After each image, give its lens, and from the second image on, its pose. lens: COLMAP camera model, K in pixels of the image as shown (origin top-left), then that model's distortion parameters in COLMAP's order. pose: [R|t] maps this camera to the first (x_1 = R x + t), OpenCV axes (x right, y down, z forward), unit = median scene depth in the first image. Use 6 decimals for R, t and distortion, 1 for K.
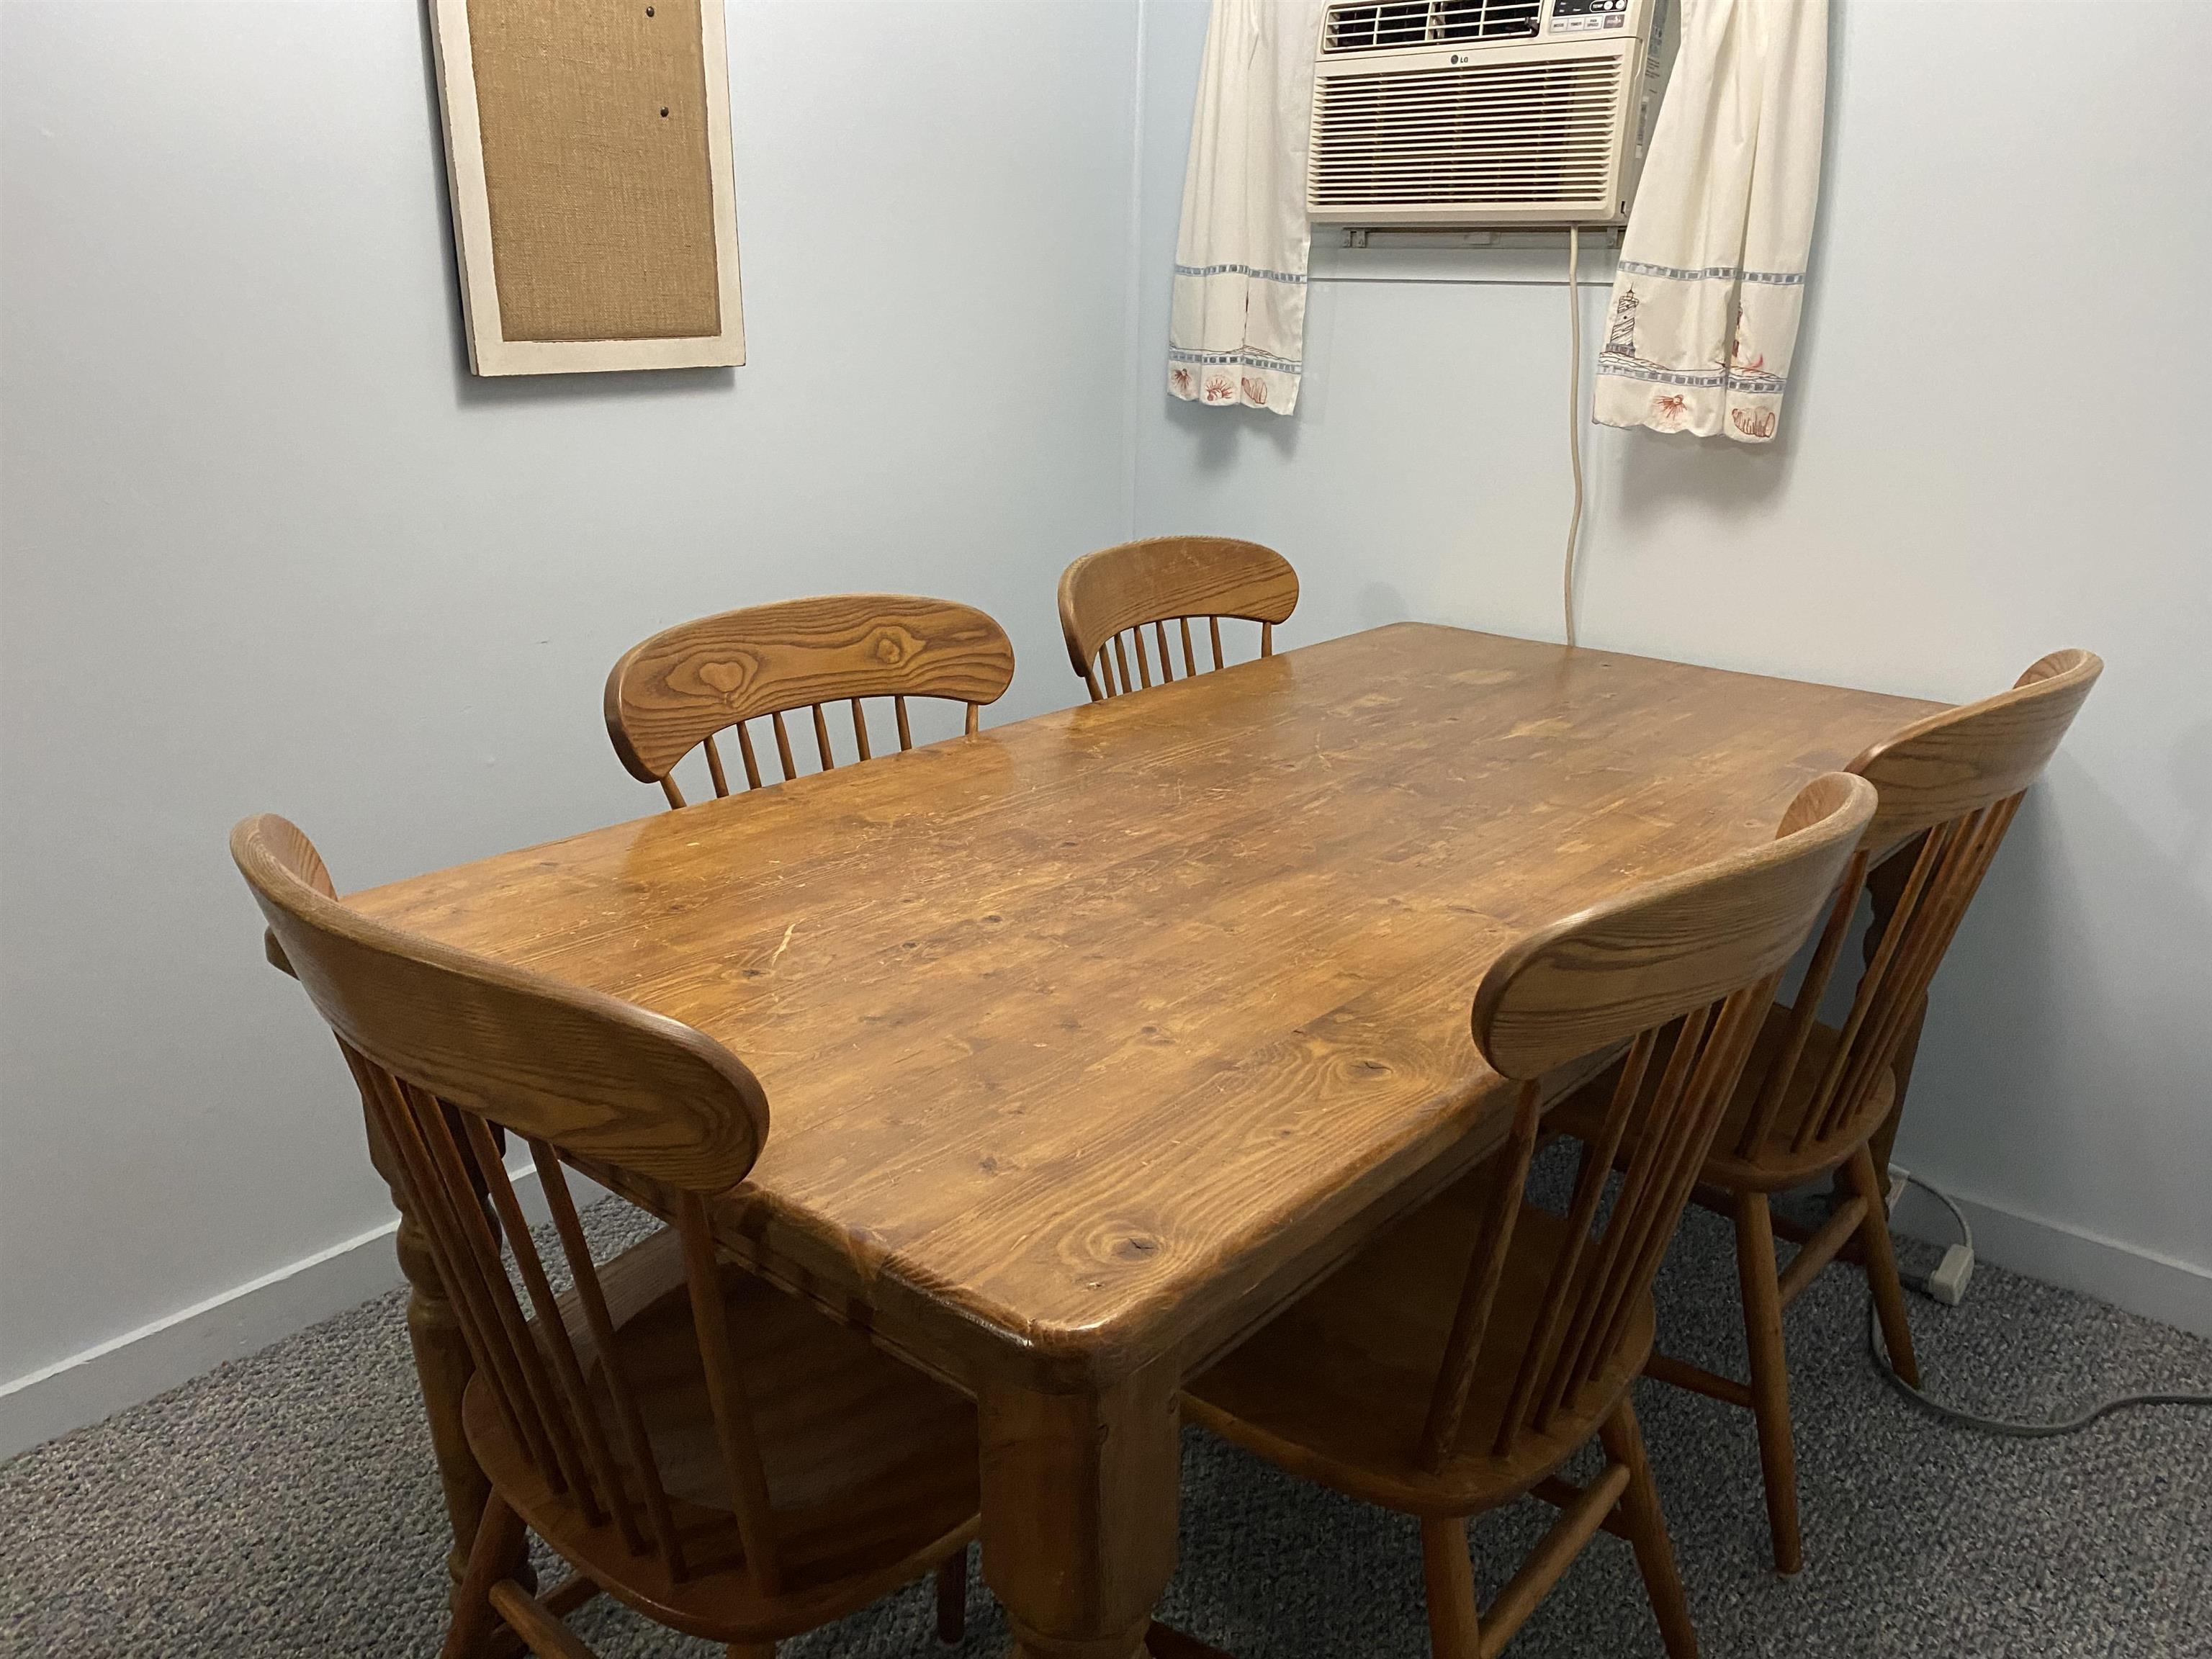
lens RADIAL K [[1660.9, 0, 1147.9], [0, 1660.9, 828.3], [0, 0, 1]] dist [0.063392, -0.072186]
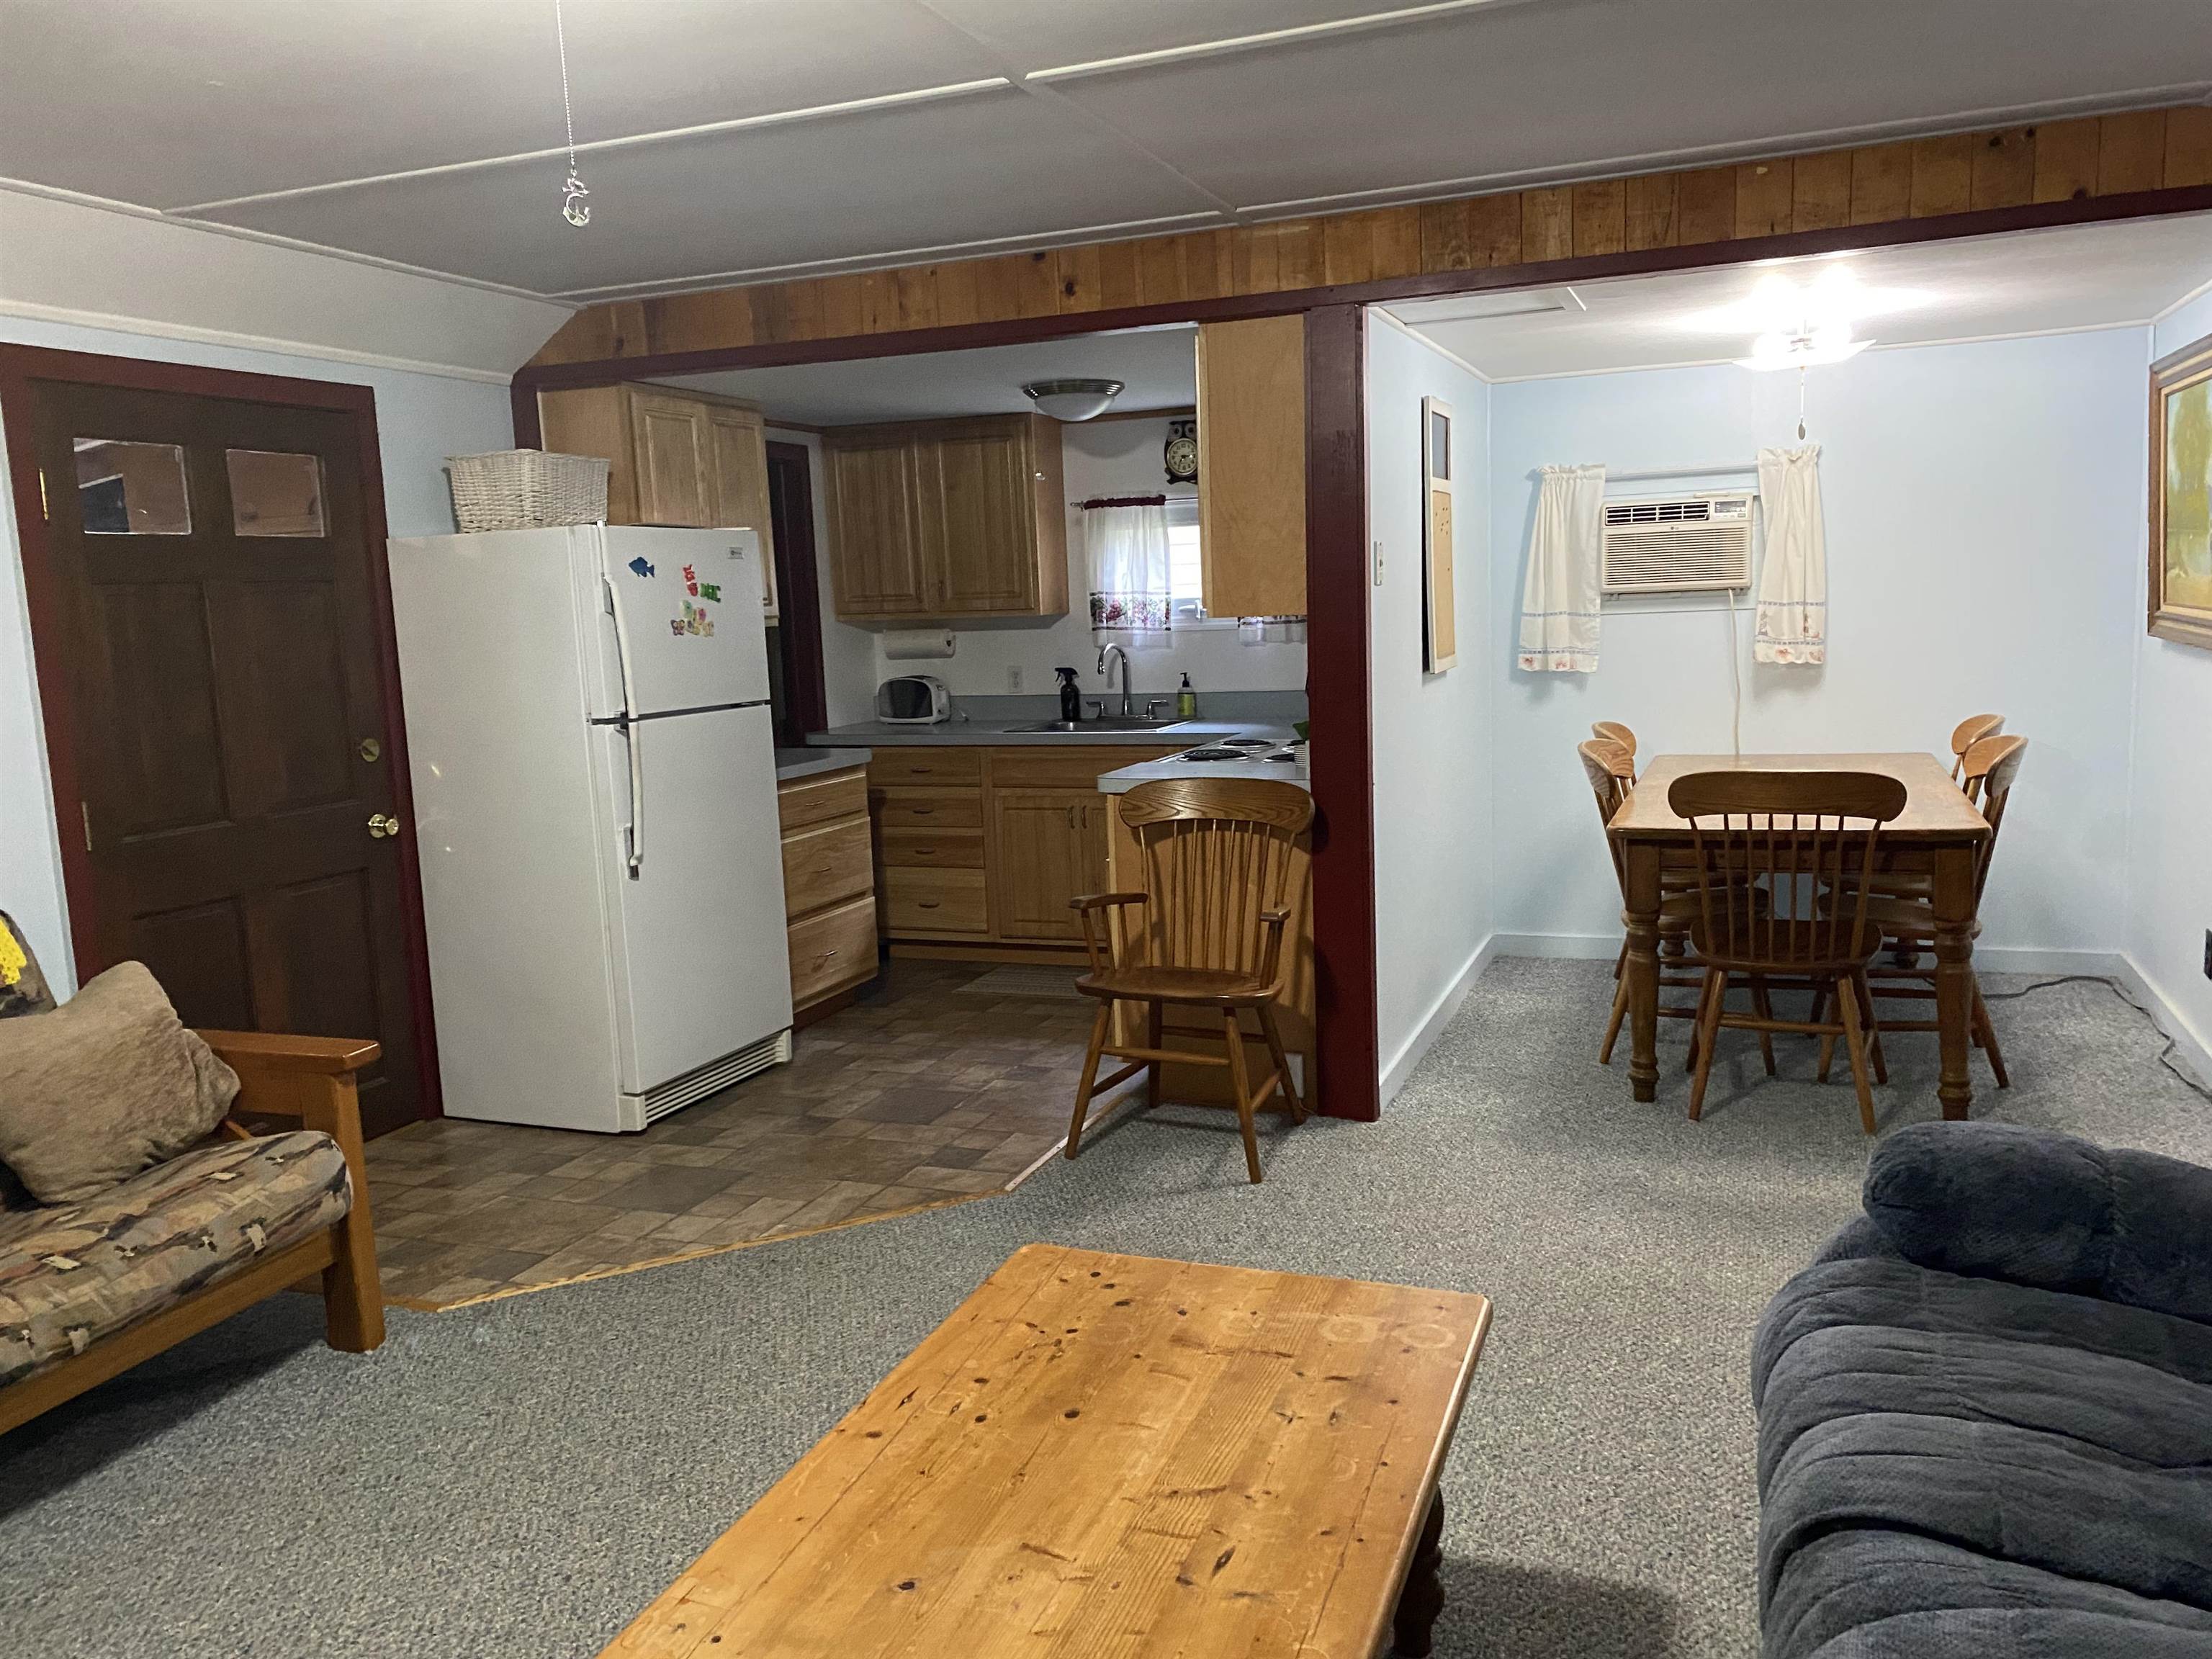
lens RADIAL K [[1660.9, 0, 1147.9], [0, 1660.9, 828.3], [0, 0, 1]] dist [0.063392, -0.072186]
pose [[0.938708, -0.110076, 0.326667, -1.457156], [0.165558, 0.975160, -0.147150, 0.225962], [-0.302355, 0.192214, 0.933614, -1.047245]]
